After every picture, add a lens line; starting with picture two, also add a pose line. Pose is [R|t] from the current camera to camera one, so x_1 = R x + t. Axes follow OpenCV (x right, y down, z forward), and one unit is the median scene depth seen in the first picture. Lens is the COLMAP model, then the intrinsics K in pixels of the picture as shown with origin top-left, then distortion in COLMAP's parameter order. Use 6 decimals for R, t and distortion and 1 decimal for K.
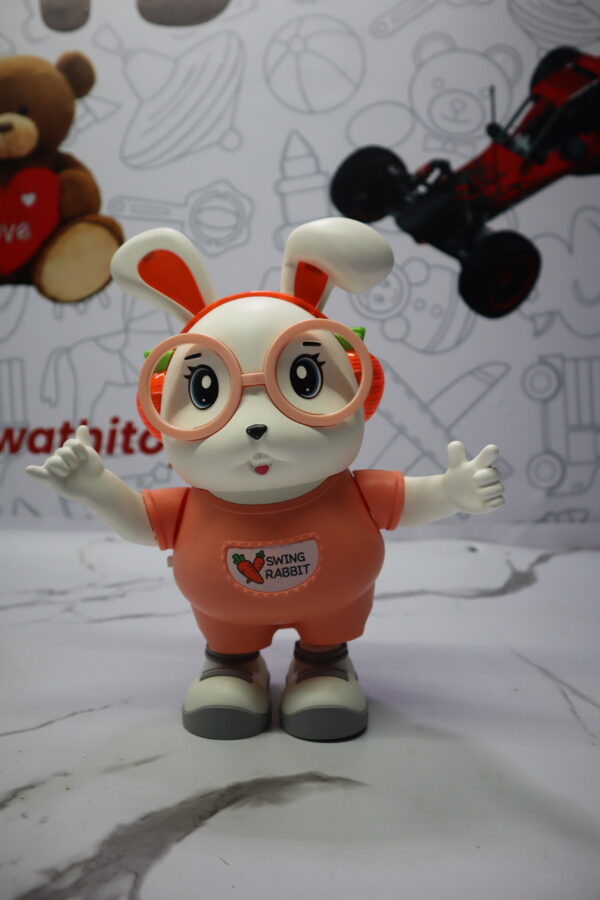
lens RADIAL K [[634.2, 0, 300.1], [0, 634.2, 446.3], [0, 0, 1]] dist [-0.110894, 0.072963]
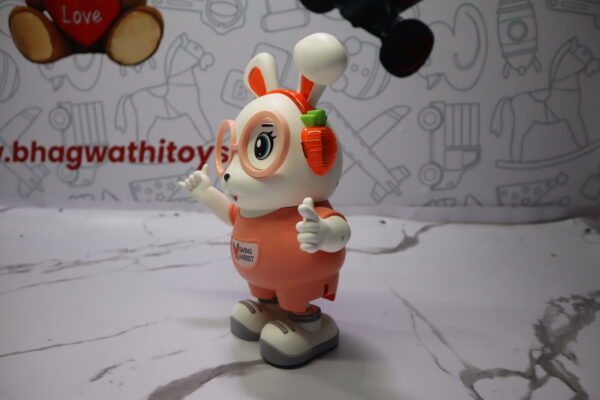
lens RADIAL K [[422.8, 0, 303.9], [0, 422.8, 201.2], [0, 0, 1]] dist [-0.110894, 0.072963]
pose [[0.999911, 0.003144, 0.012962, 0.052449], [-0.005168, 0.987231, 0.159213, -0.062989], [-0.012296, -0.159266, 0.987159, -0.074837]]
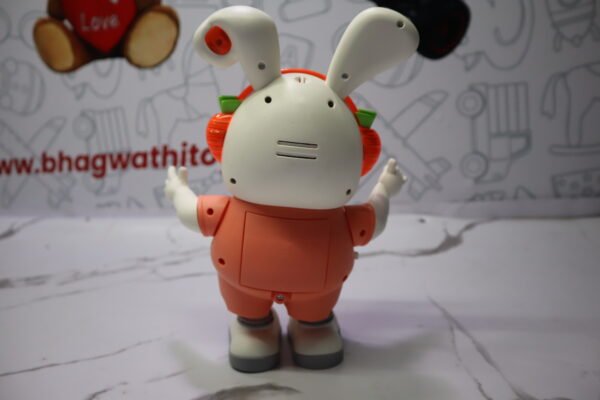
lens RADIAL K [[422.8, 0, 302.9], [0, 422.8, 201.0], [0, 0, 1]] dist [-0.110894, 0.072963]
pose [[0.993972, -0.035618, -0.103686, 0.096722], [0.050950, 0.987493, 0.149207, -0.043653], [0.097074, -0.153590, 0.983355, 0.002664]]
